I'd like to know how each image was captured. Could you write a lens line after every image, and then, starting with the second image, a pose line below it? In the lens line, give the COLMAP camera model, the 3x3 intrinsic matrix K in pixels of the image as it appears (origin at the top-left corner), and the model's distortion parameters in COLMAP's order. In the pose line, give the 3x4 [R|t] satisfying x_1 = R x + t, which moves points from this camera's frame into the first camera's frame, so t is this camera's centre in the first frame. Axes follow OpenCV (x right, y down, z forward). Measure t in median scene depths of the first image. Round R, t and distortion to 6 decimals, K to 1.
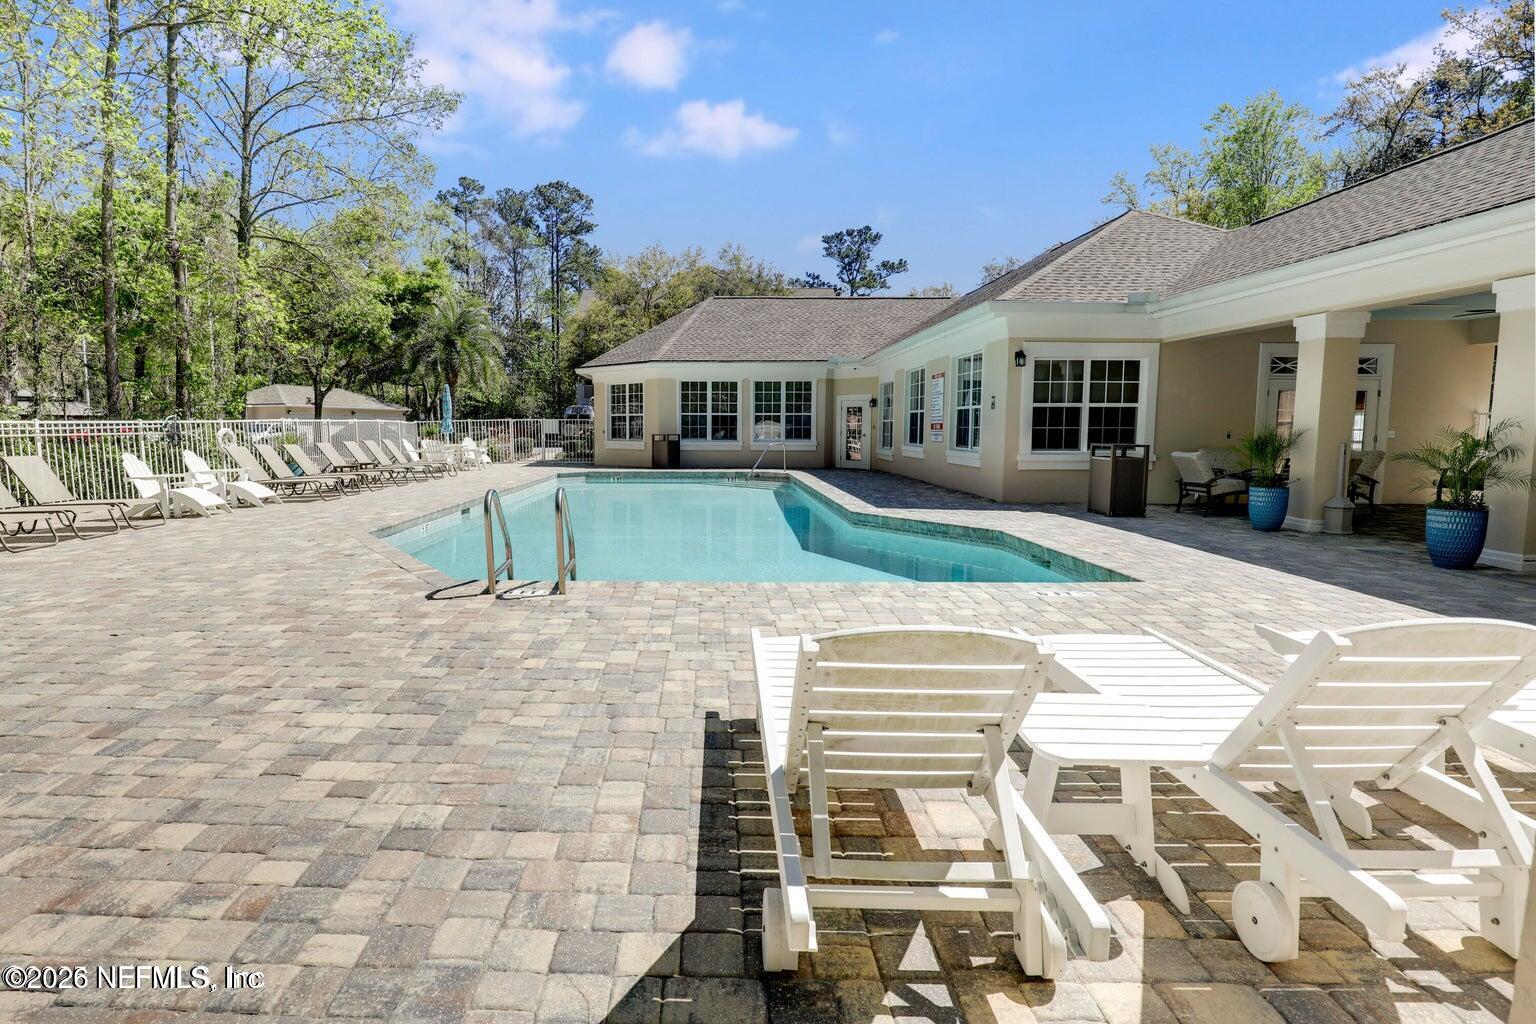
lens RADIAL K [[734.6, 0, 717.5], [0, 734.6, 500.8], [0, 0, 1]] dist [-0.029674, -0.000284]
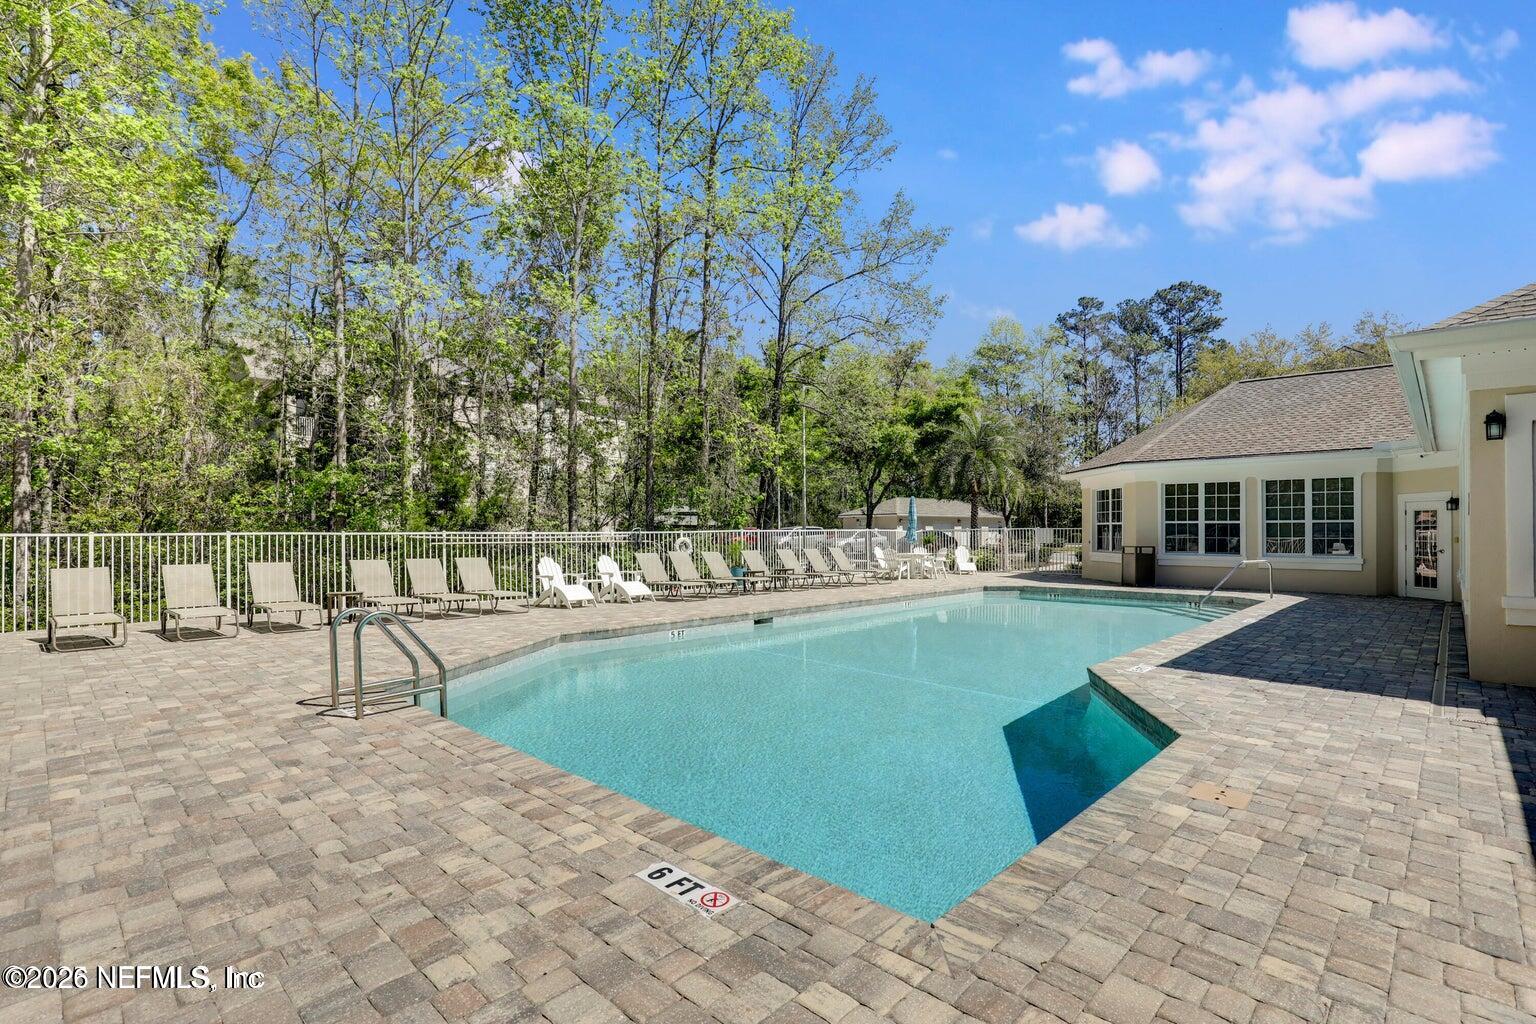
lens RADIAL K [[712.0, 0, 824.9], [0, 712.0, 521.1], [0, 0, 1]] dist [-0.027403, 0.000244]
pose [[0.763738, -0.008841, -0.645466, 0.176932], [-0.066741, 0.993466, -0.092578, -0.018473], [0.642067, 0.113784, 0.758158, 0.132340]]
